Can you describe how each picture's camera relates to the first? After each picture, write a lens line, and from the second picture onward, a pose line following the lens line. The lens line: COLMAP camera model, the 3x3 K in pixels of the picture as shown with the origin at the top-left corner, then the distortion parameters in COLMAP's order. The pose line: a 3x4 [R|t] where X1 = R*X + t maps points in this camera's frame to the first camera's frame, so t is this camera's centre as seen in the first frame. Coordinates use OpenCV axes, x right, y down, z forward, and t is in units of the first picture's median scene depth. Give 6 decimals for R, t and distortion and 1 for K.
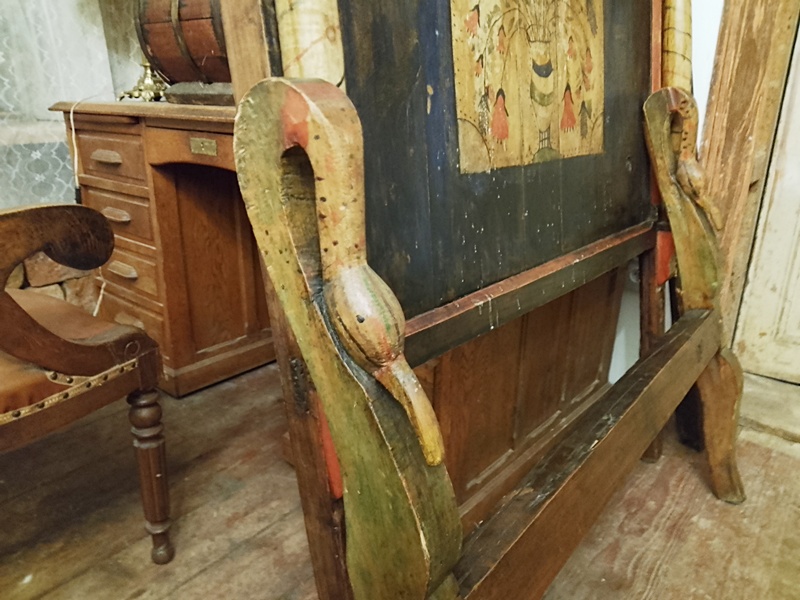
lens RADIAL K [[604.5, 0, 400.0], [0, 604.5, 300.0], [0, 0, 1]] dist [-0.007399, 0.000716]
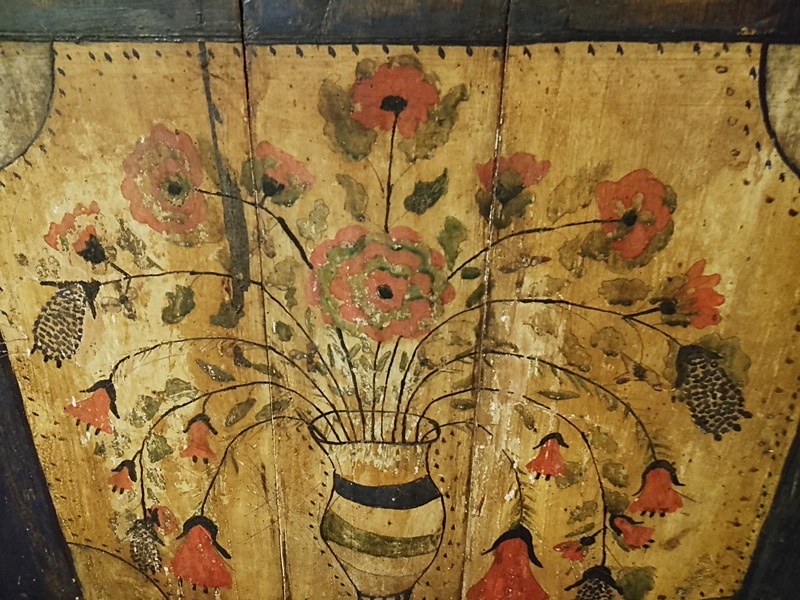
lens RADIAL K [[580.3, 0, 400.0], [0, 580.3, 300.0], [0, 0, 1]] dist [0.048988, -0.060941]
pose [[0.574932, 0.415448, -0.704881, 0.472394], [-0.256580, 0.909590, 0.326823, -0.639622], [0.776930, -0.007043, 0.629548, 0.754015]]
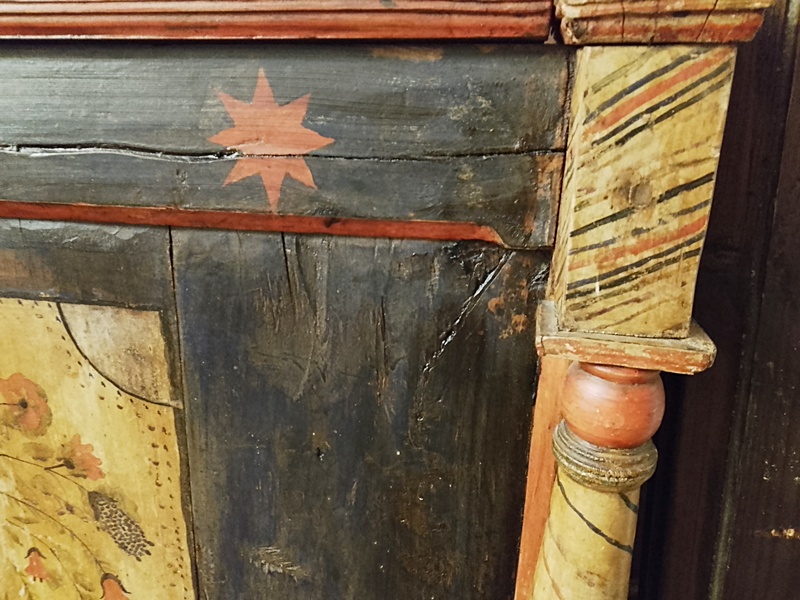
lens RADIAL K [[580.3, 0, 400.0], [0, 580.3, 300.0], [0, 0, 1]] dist [0.048988, -0.060941]
pose [[0.520563, 0.377001, -0.766084, 0.766755], [-0.270305, 0.923857, 0.270968, -0.880306], [0.809907, 0.066021, 0.582831, 1.013069]]
